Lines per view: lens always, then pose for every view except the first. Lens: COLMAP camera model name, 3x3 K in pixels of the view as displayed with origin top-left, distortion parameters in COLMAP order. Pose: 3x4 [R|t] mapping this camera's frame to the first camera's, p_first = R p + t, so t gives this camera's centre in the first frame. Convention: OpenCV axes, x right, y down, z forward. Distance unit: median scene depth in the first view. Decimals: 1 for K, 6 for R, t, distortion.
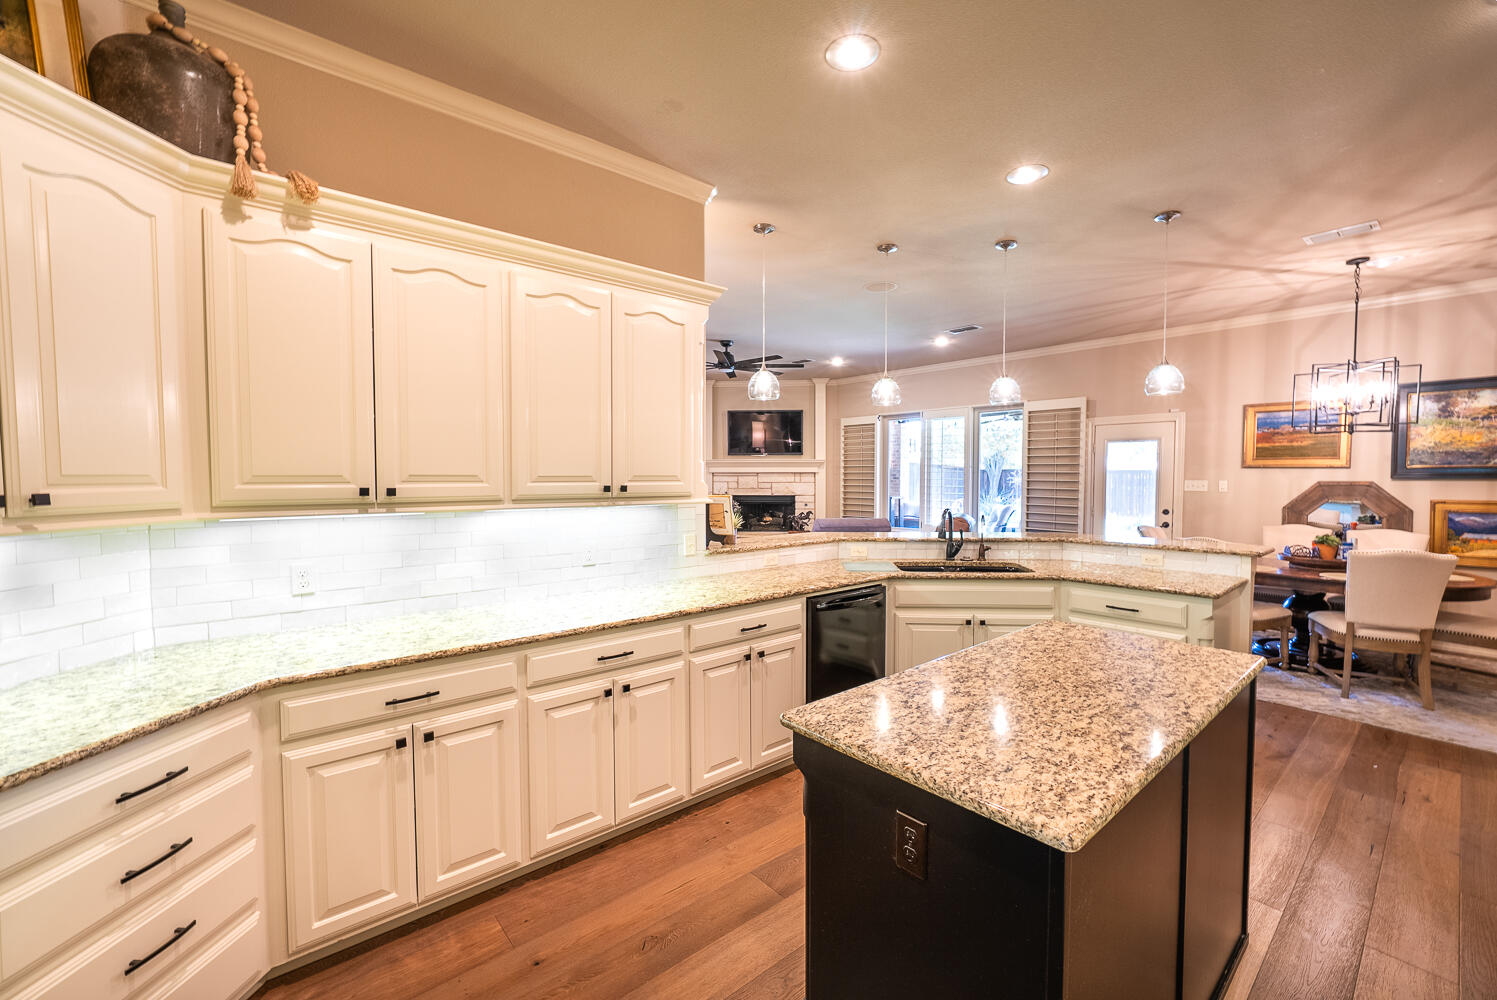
lens RADIAL K [[634.5, 0, 745.9], [0, 634.5, 502.7], [0, 0, 1]] dist [0.000539, 0.000055]
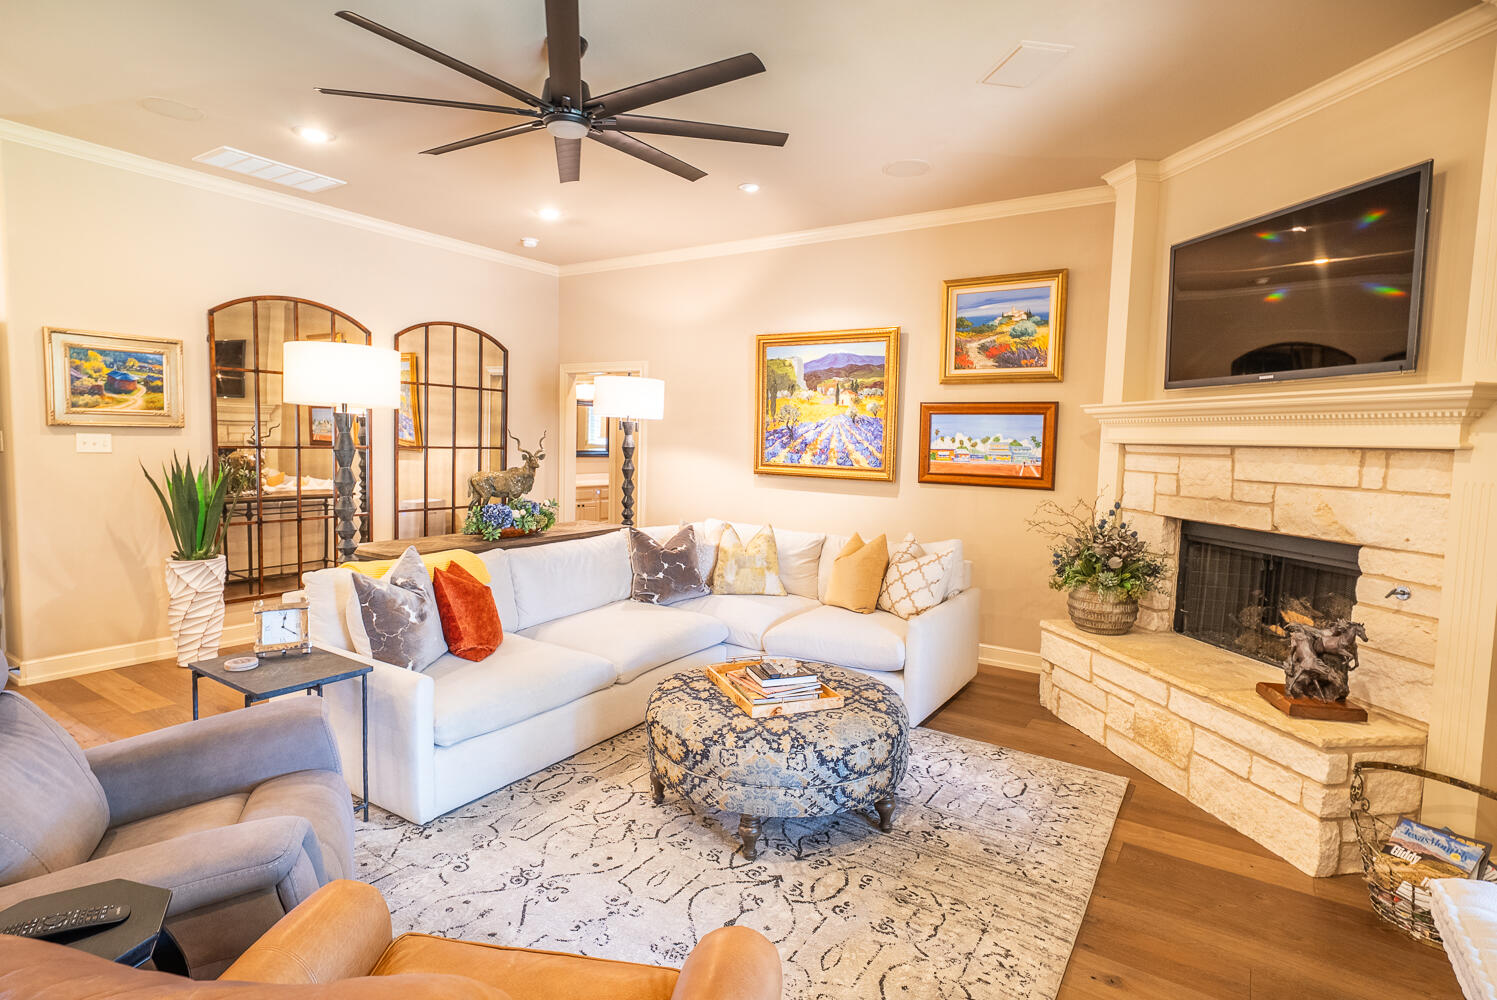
lens RADIAL K [[764.5, 0, 745.1], [0, 764.5, 495.1], [0, 0, 1]] dist [0.000952, 0.000070]
pose [[0.278776, 0.080337, -0.956990, 0.283571], [-0.060913, 0.995968, 0.065865, -0.034698], [0.958422, 0.039931, 0.282546, 0.702263]]
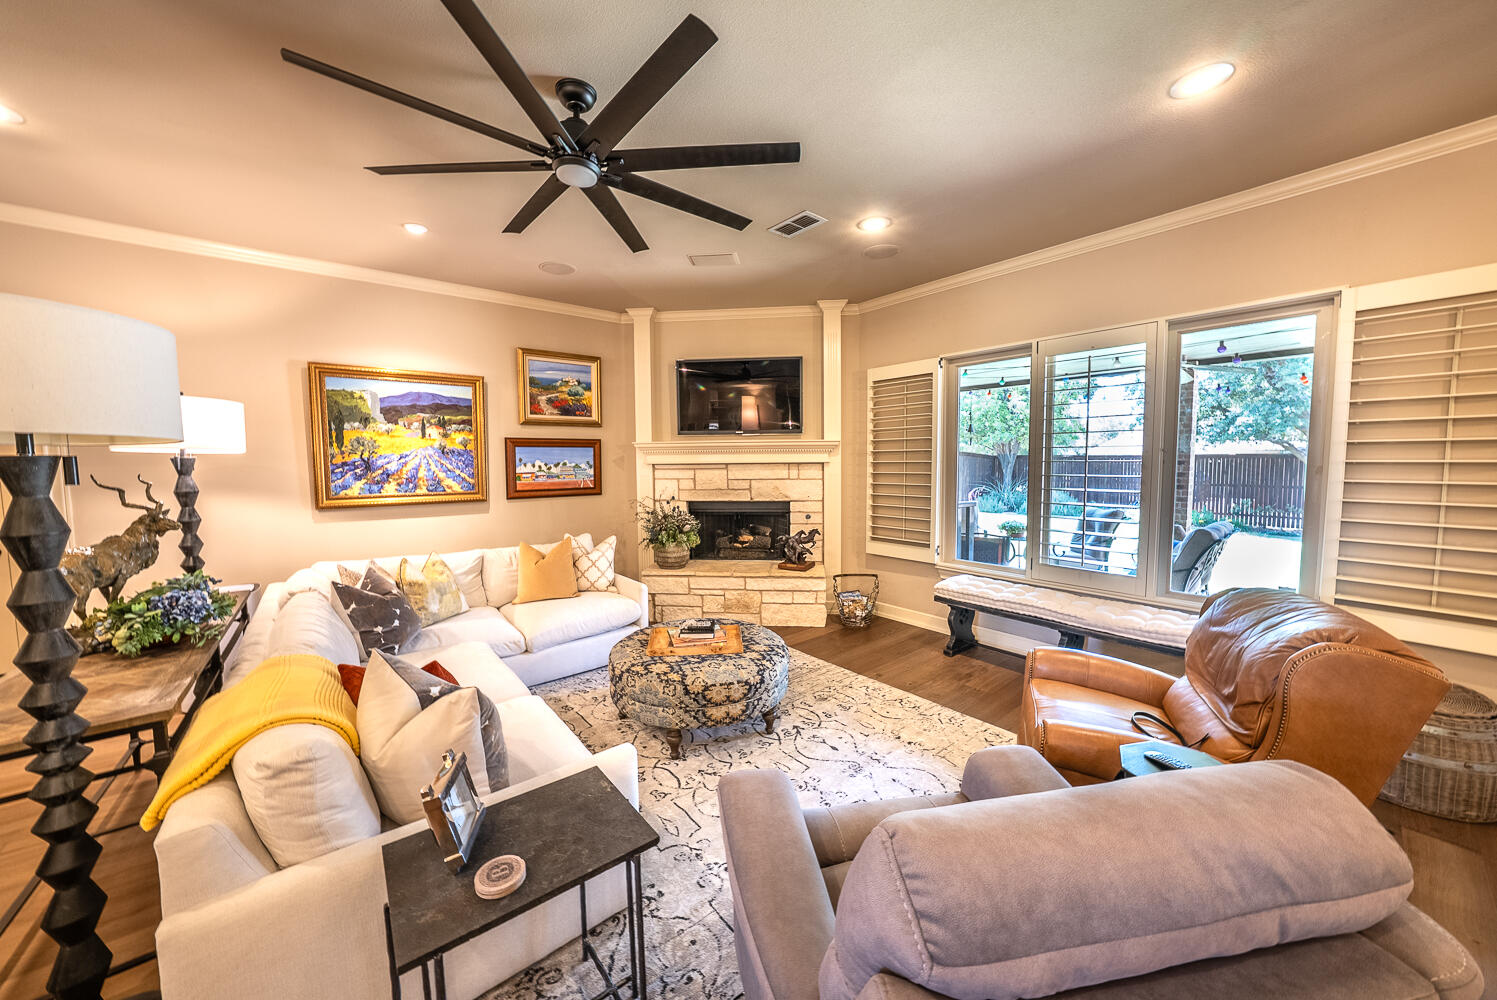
lens RADIAL K [[515.6, 0, 751.6], [0, 515.6, 502.7], [0, 0, 1]] dist [-0.016499, -0.000051]
pose [[0.999870, -0.007189, -0.014457, 0.048661], [0.007814, 0.999018, 0.043603, -0.031286], [0.014129, -0.043710, 0.998944, 0.516921]]
